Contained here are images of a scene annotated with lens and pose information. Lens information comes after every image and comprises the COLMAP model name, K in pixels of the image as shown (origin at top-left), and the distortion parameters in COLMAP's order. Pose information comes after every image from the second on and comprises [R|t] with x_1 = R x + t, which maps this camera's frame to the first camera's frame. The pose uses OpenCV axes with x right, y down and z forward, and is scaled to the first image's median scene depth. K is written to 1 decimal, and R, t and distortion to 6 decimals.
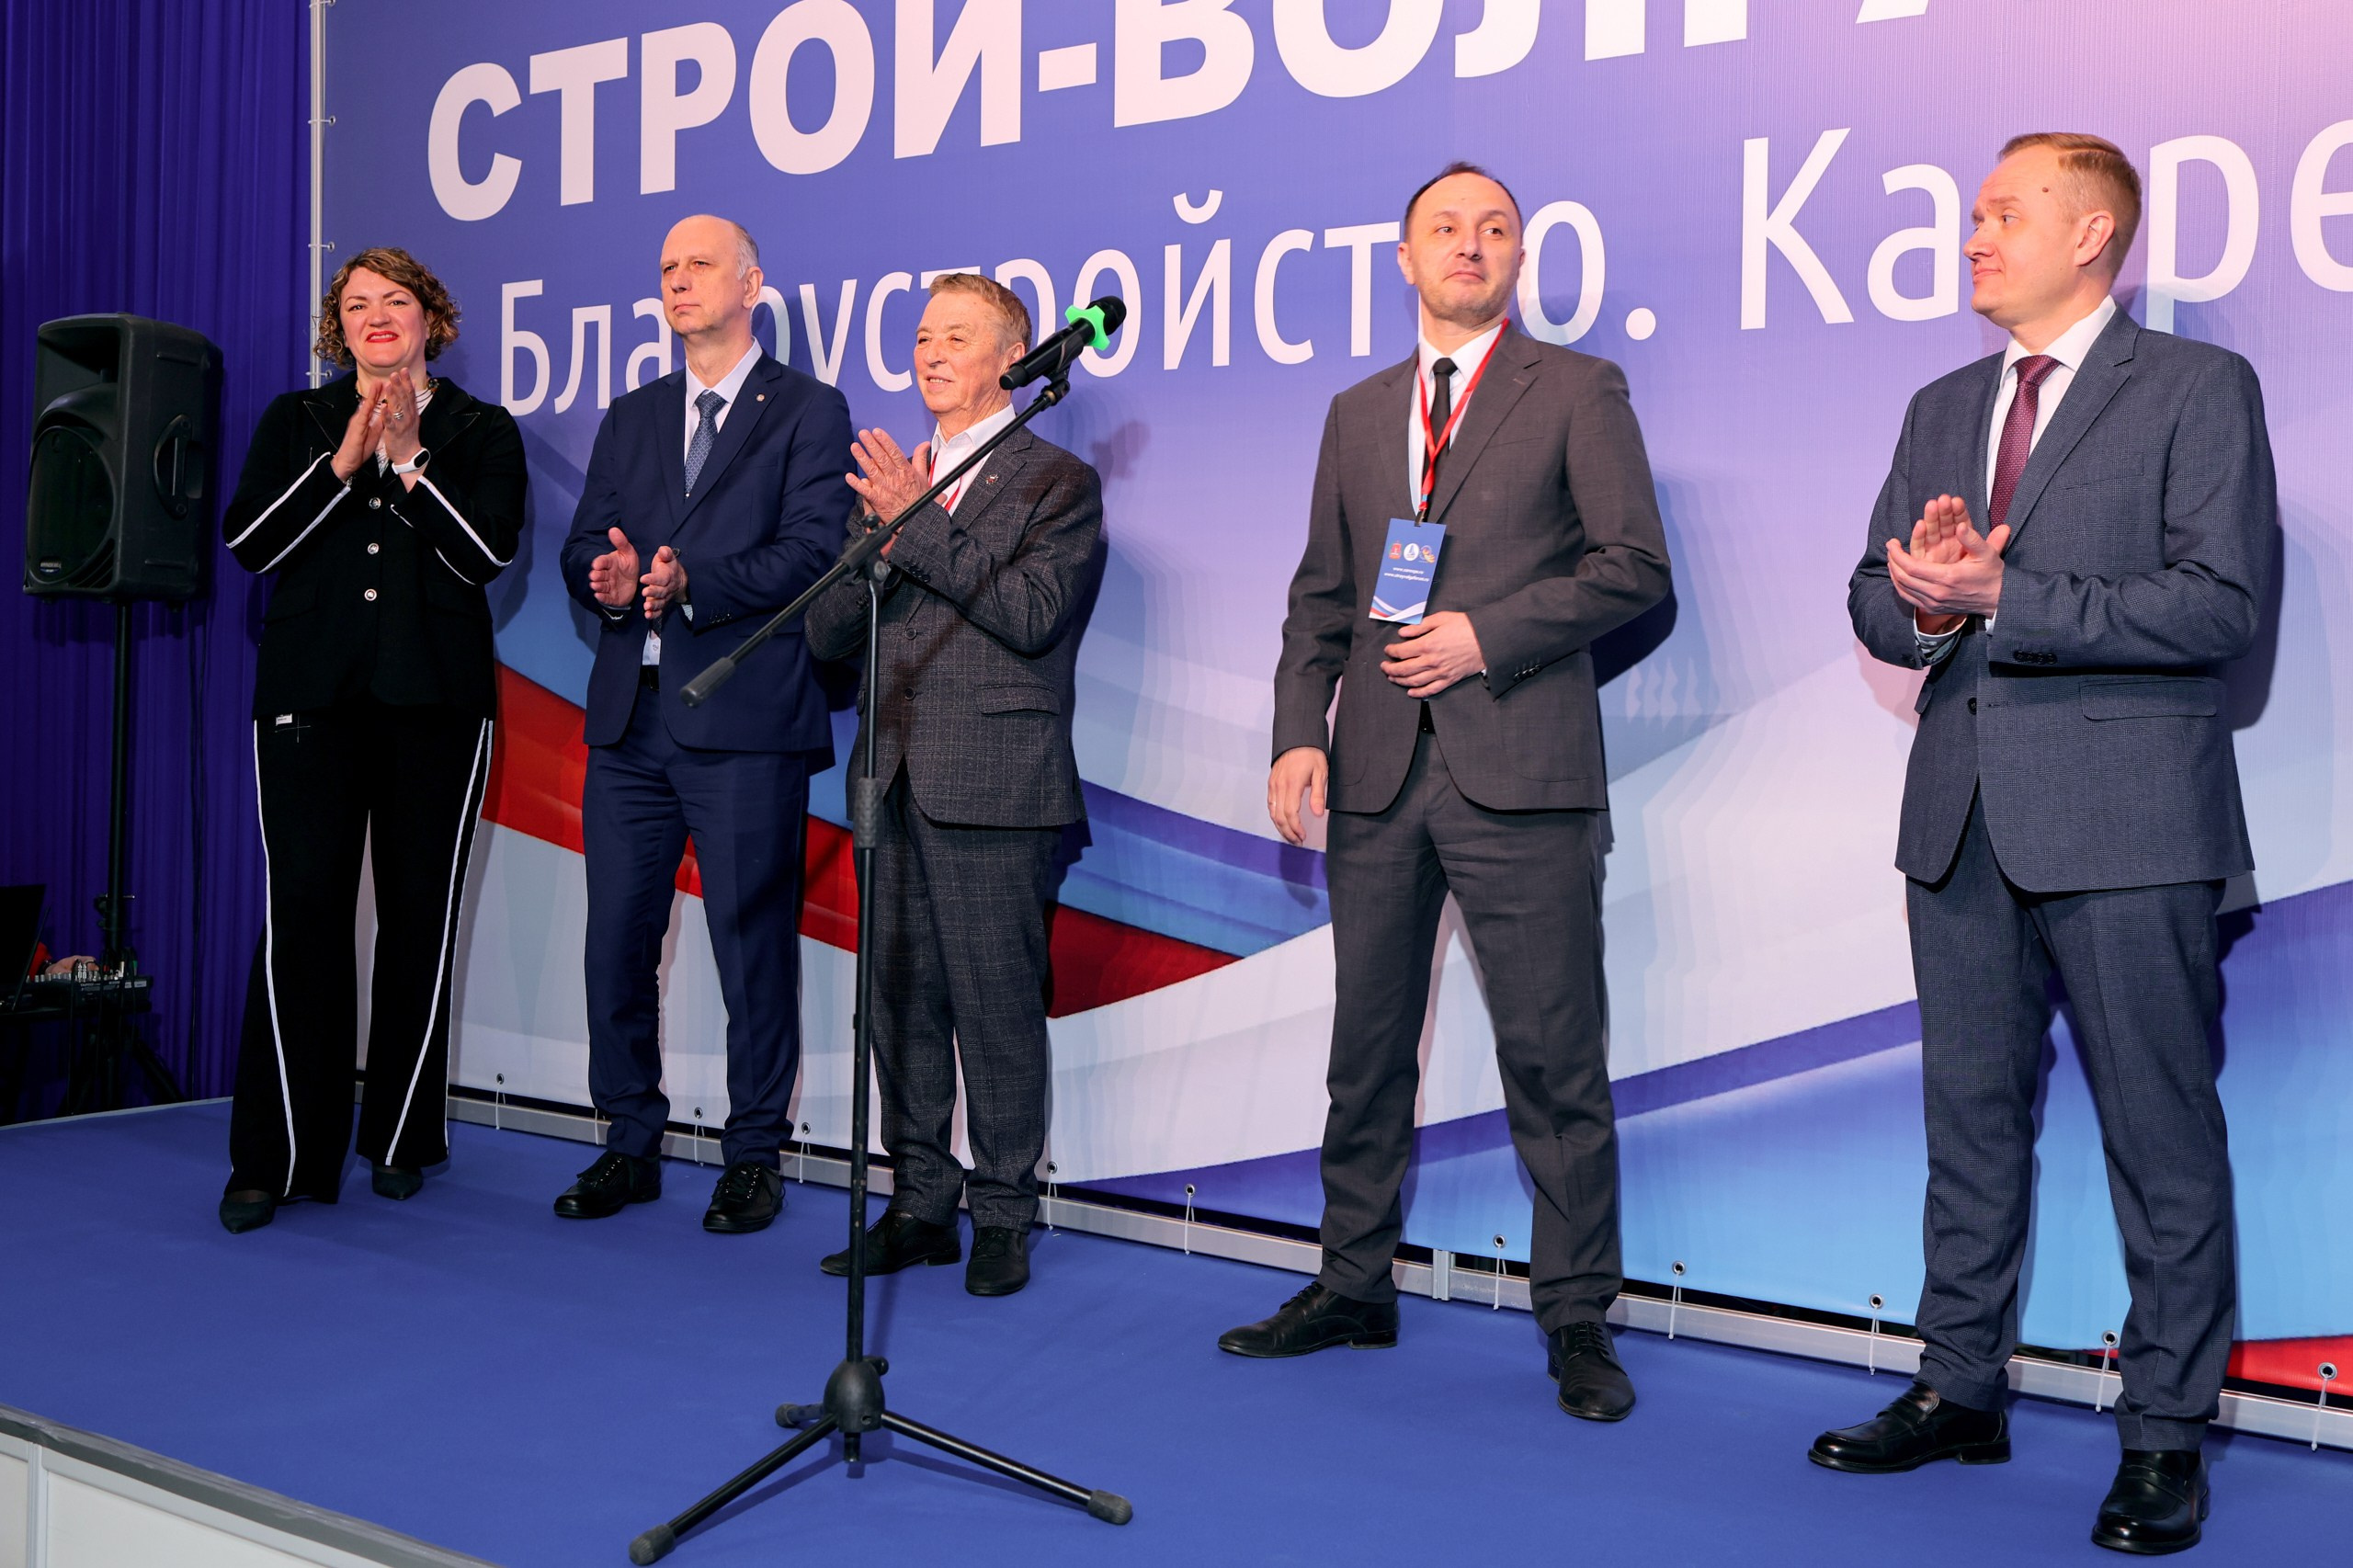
lens RADIAL K [[2503.6, 0, 1176.5], [0, 2503.6, 784.0], [0, 0, 1]] dist [-0.021792, -0.026051]
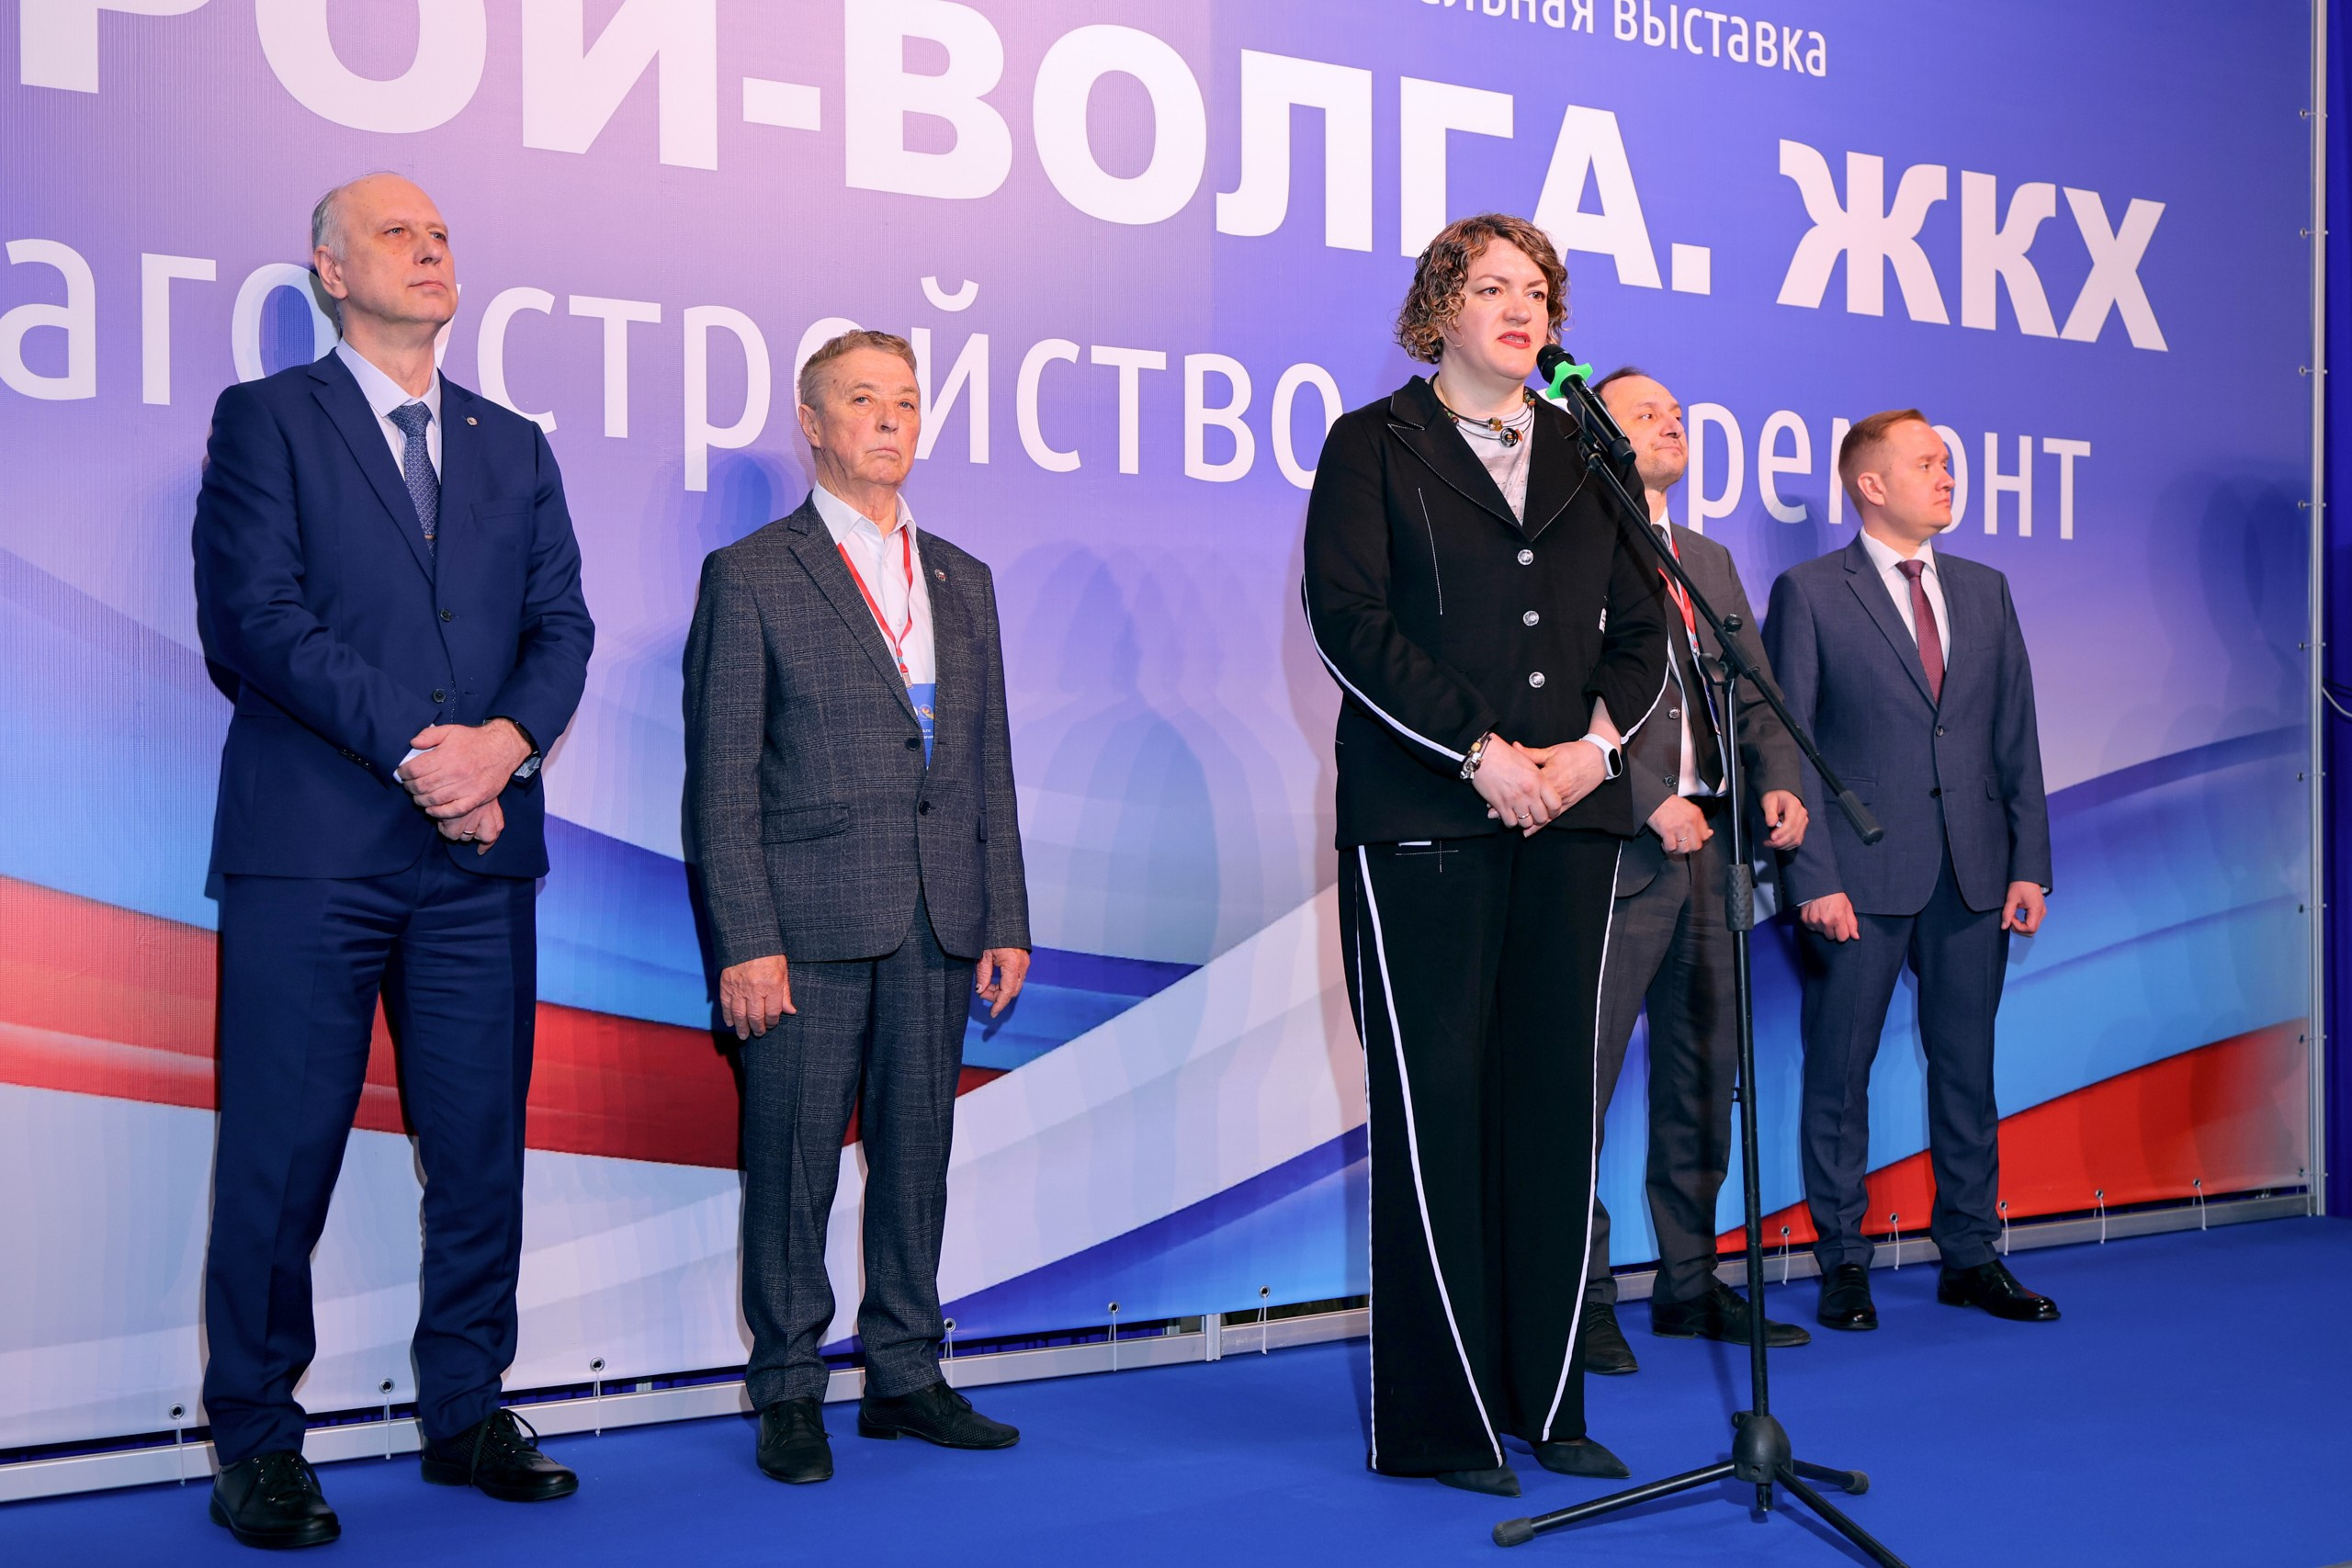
lens RADIAL K [[2297.1, 0, 1176.0], [0, 2297.1, 784.0], [0, 0, 1]] dist [-0.008829, 0.005731]
pose [[0.464184, -0.014603, 0.885619, -0.749298], [0.042387, 0.999085, -0.005743, -0.034803], [-0.884724, 0.040204, 0.464378, 0.531753]]
